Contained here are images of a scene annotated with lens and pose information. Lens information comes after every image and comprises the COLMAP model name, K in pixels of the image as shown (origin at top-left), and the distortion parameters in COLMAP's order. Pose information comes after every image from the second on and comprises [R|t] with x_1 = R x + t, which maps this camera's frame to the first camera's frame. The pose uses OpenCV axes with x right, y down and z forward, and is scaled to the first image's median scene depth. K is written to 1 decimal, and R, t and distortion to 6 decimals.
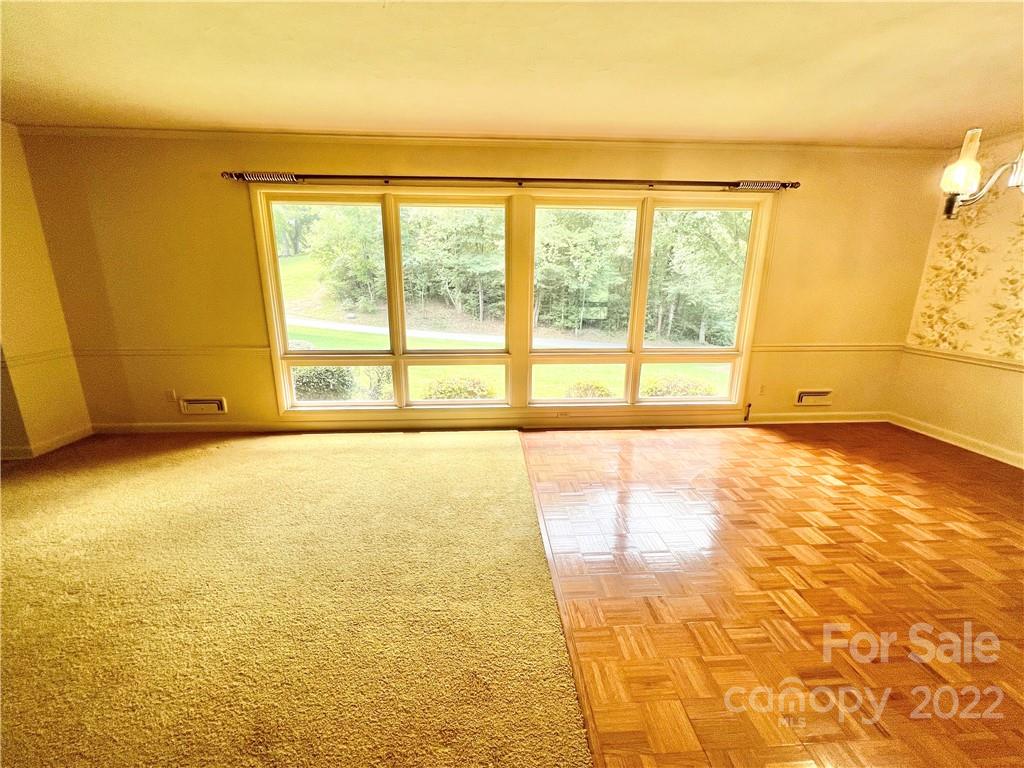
lens RADIAL K [[410.0, 0, 512.1], [0, 410.0, 380.9], [0, 0, 1]] dist [-0.004281, 0.001085]
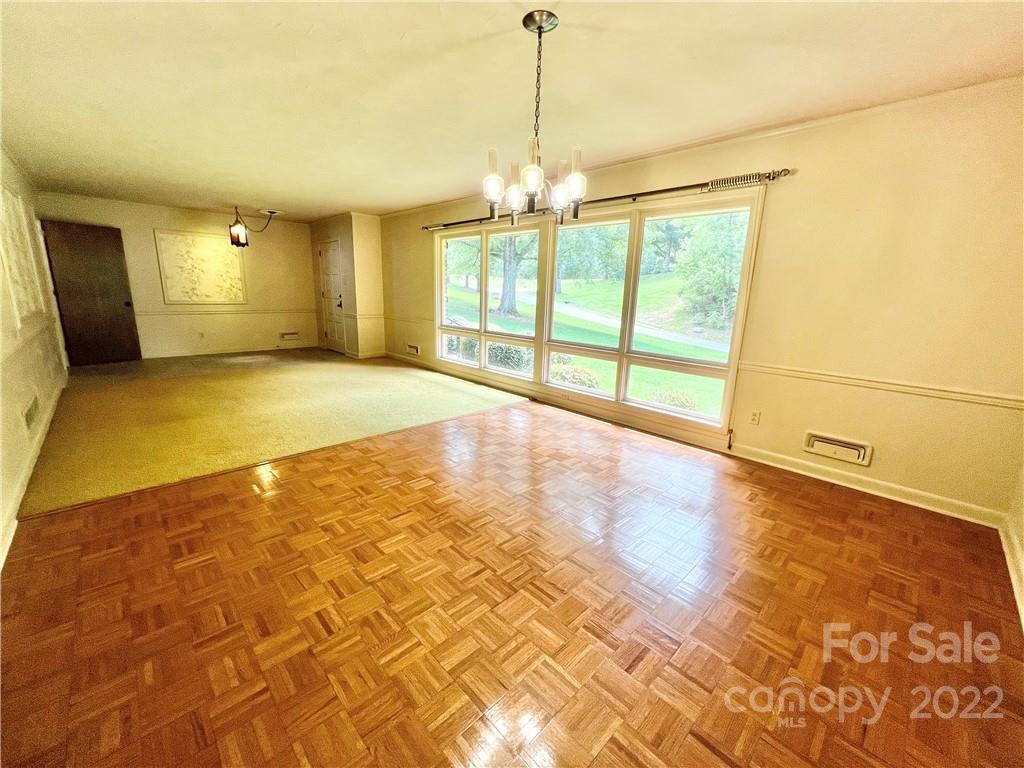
lens RADIAL K [[410.0, 0, 515.7], [0, 410.0, 385.3], [0, 0, 1]] dist [-0.004281, 0.001085]
pose [[0.651555, 0.186697, -0.735269, 0.924411], [-0.205306, 0.976469, 0.066011, 0.000693], [0.730292, 0.107946, 0.674553, 0.078613]]
